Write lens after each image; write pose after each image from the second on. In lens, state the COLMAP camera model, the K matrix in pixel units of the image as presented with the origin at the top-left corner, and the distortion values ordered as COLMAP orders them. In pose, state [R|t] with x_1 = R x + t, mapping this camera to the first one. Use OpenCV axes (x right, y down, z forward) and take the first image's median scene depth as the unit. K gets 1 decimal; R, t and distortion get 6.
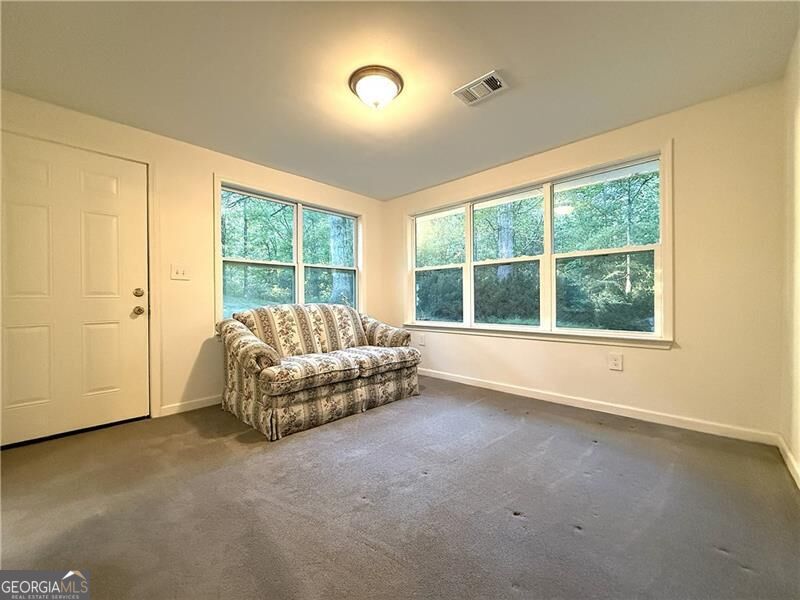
lens RADIAL K [[321.7, 0, 401.6], [0, 321.7, 301.6], [0, 0, 1]] dist [0.003781, 0.000526]
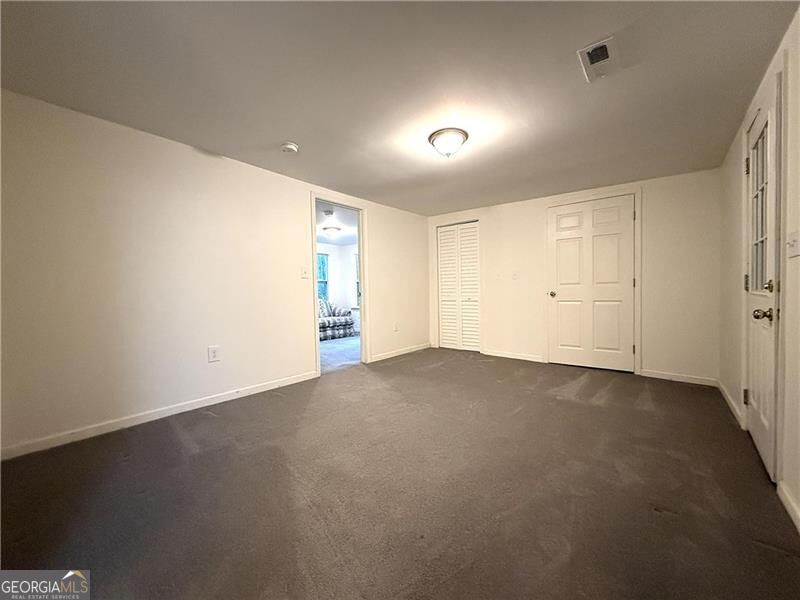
lens RADIAL K [[321.7, 0, 399.3], [0, 321.7, 298.5], [0, 0, 1]] dist [0.003781, 0.000526]
pose [[0.997370, -0.006280, 0.072200, 0.222261], [0.004735, 0.999757, 0.021543, -0.043828], [-0.072318, -0.021144, 0.997157, -1.430394]]
